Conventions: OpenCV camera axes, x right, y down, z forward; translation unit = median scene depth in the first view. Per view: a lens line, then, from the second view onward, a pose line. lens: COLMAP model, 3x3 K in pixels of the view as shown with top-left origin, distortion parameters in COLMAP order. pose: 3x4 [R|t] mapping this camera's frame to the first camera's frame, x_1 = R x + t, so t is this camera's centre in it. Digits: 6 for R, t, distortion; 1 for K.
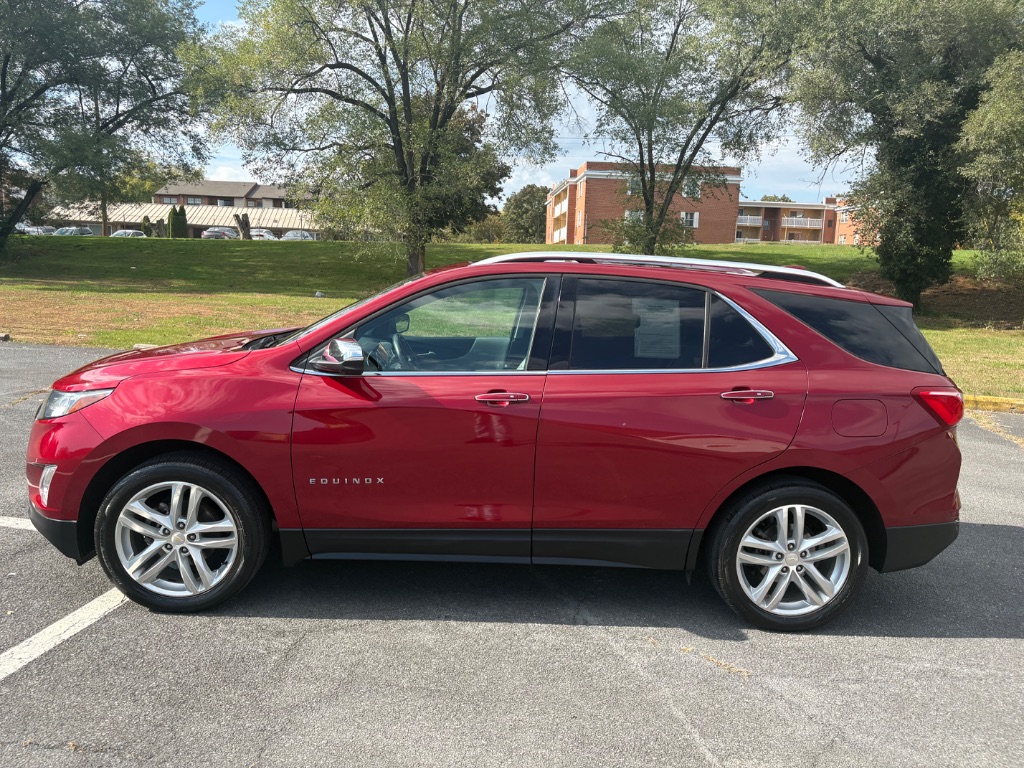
lens RADIAL K [[785.7, 0, 512.9], [0, 785.7, 376.9], [0, 0, 1]] dist [0.038423, -0.039647]
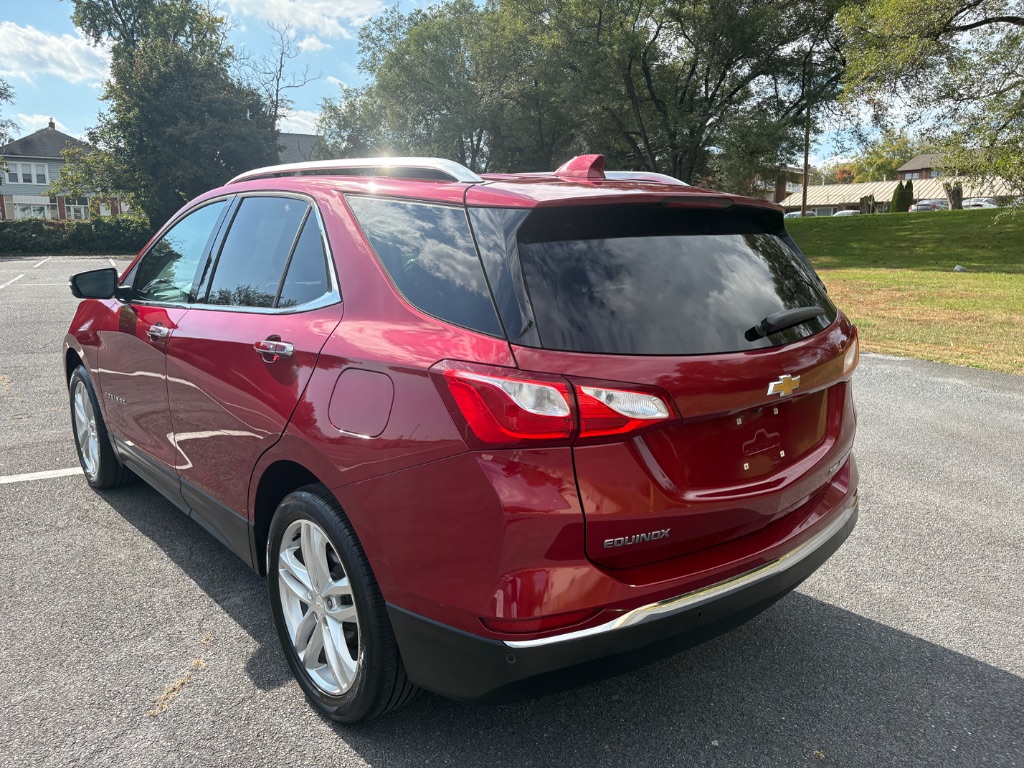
lens RADIAL K [[785.7, 0, 511.1], [0, 785.7, 388.1], [0, 0, 1]] dist [0.038423, -0.039647]
pose [[0.622978, 0.107277, -0.774849, 0.094722], [-0.079741, 0.994101, 0.073521, -0.000902], [0.778165, 0.015985, 0.627857, 0.070324]]
